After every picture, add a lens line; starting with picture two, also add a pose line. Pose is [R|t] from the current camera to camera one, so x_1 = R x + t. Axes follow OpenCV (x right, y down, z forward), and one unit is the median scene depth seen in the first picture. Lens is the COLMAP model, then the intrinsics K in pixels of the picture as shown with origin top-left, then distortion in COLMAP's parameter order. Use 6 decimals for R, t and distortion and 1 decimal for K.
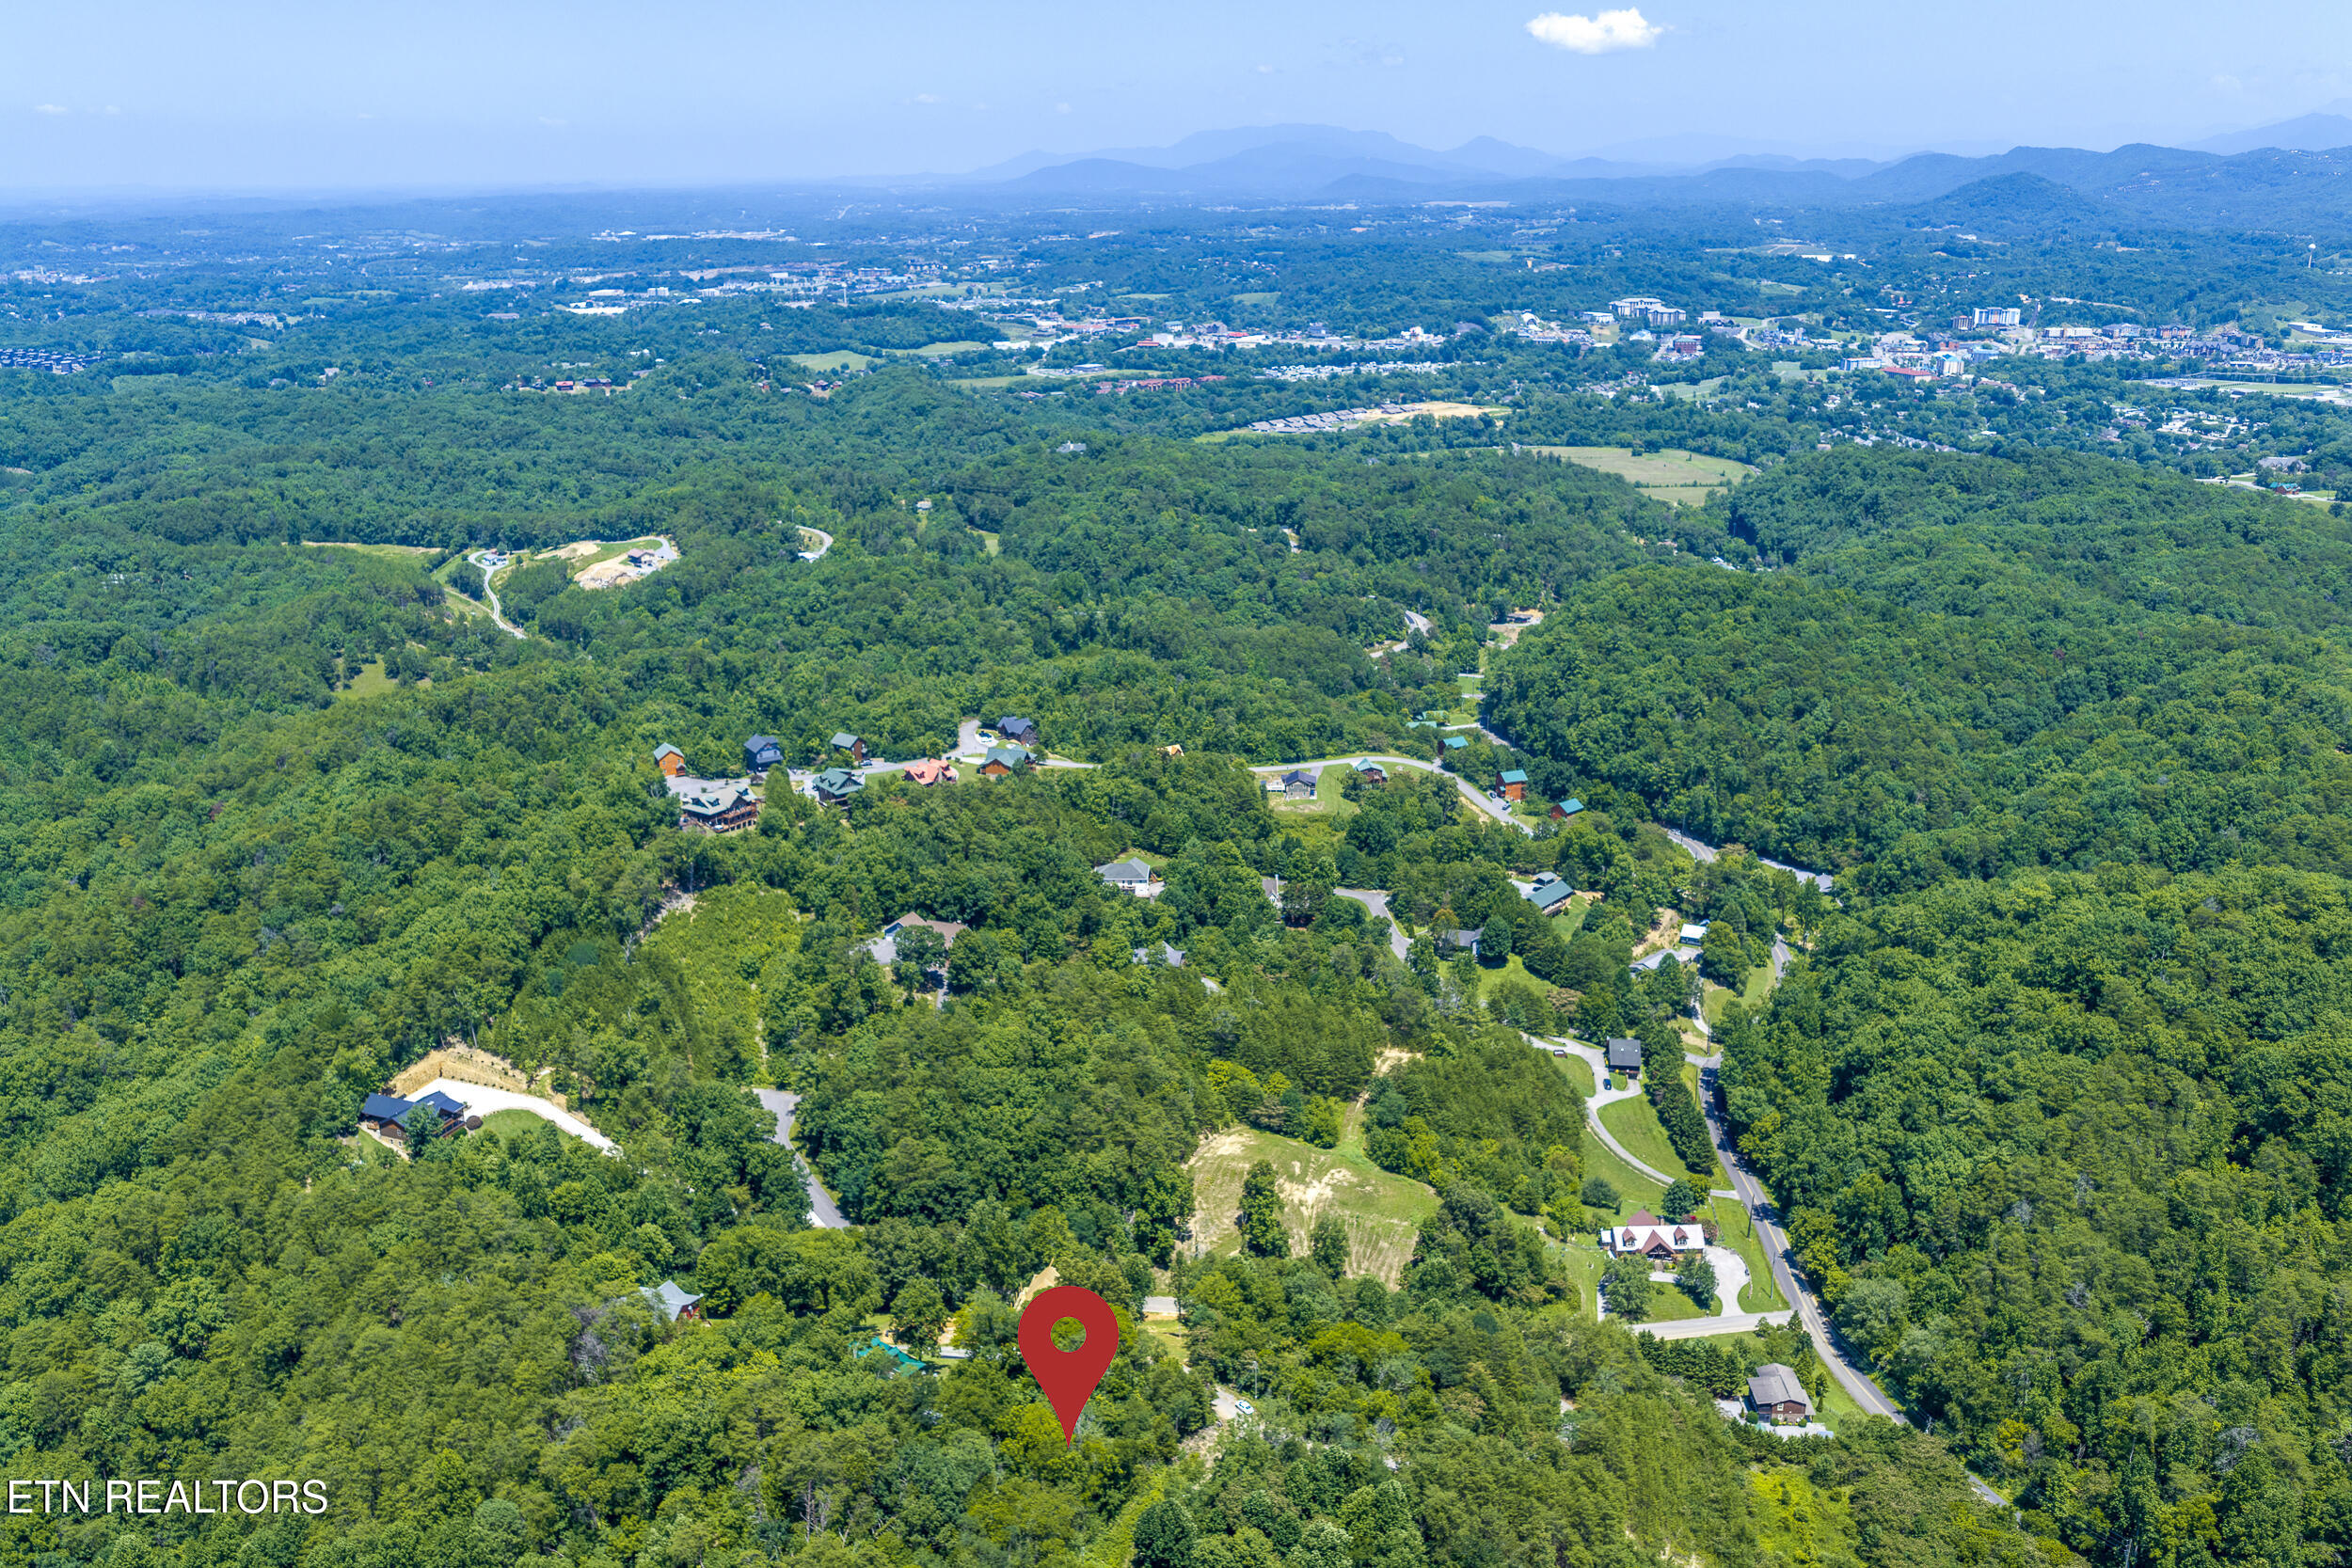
lens RADIAL K [[1946.0, 0, 1179.2], [0, 1946.0, 786.6], [0, 0, 1]] dist [0.030667, -0.061015]
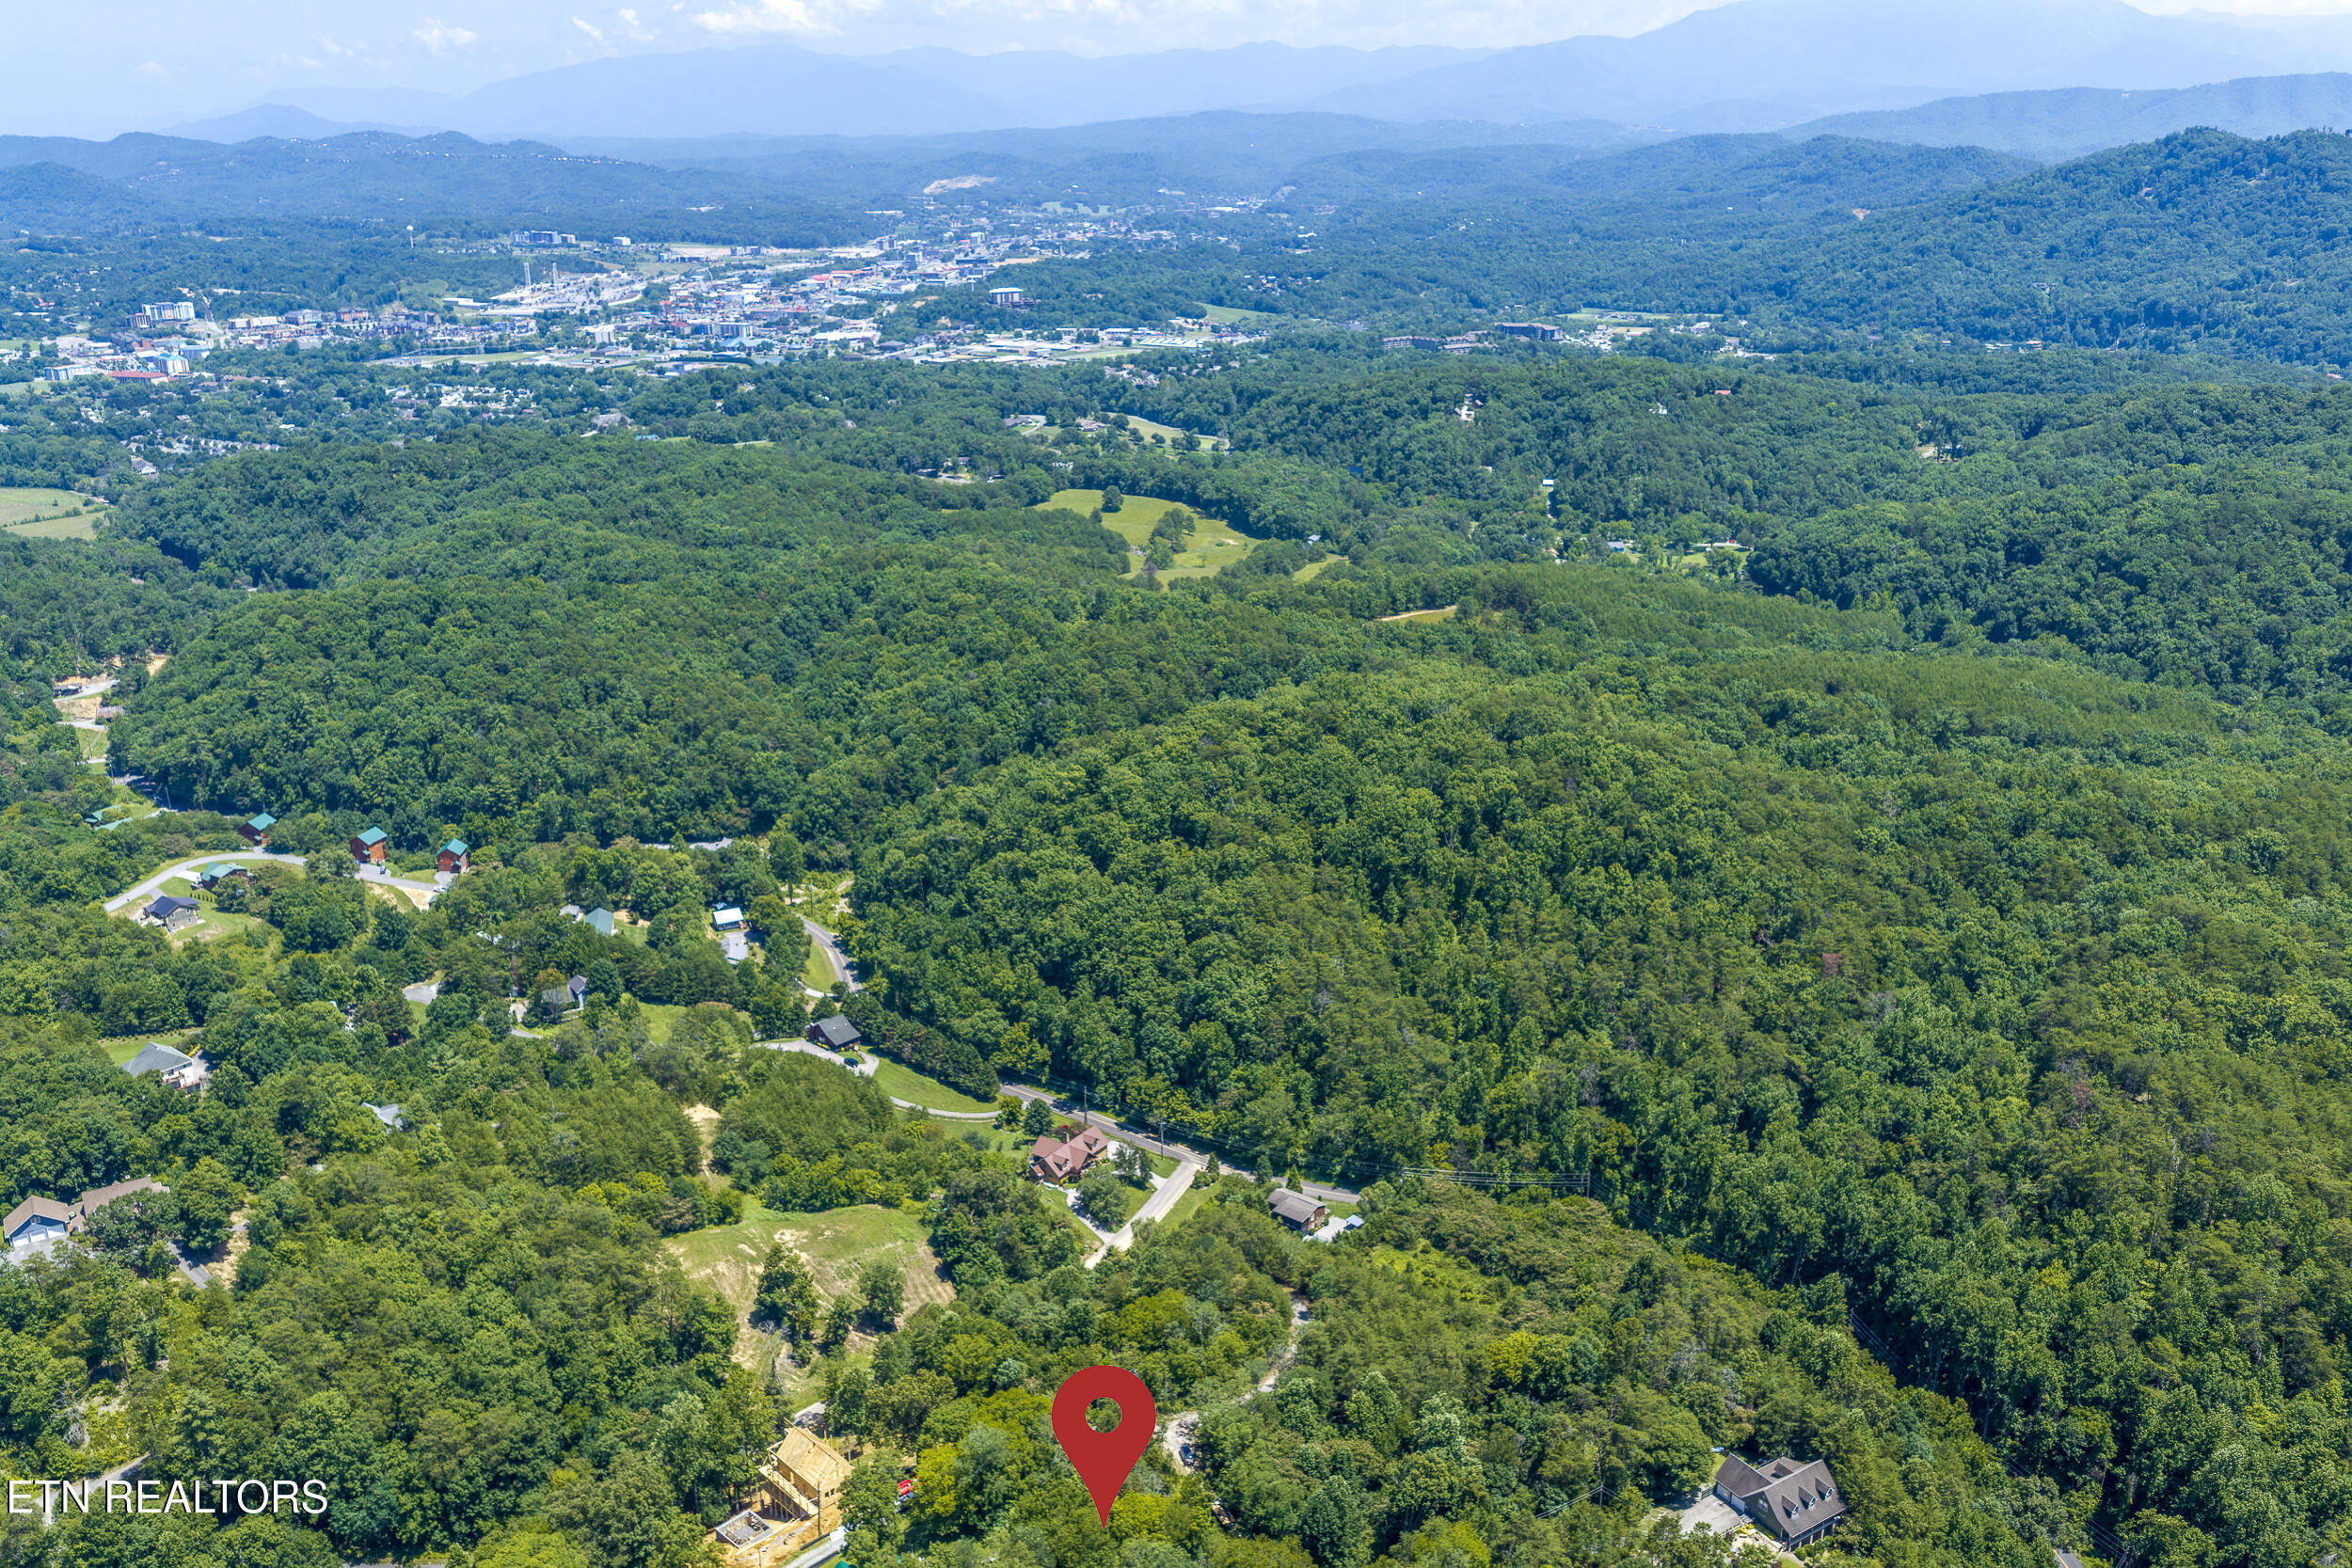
lens RADIAL K [[1946.3, 0, 1180.2], [0, 1946.3, 788.7], [0, 0, 1]] dist [0.013221, -0.018065]
pose [[0.599072, -0.253448, 0.759524, -0.441352], [0.248761, 0.960553, 0.124321, -0.071277], [-0.761072, 0.114462, 0.638489, 0.235126]]
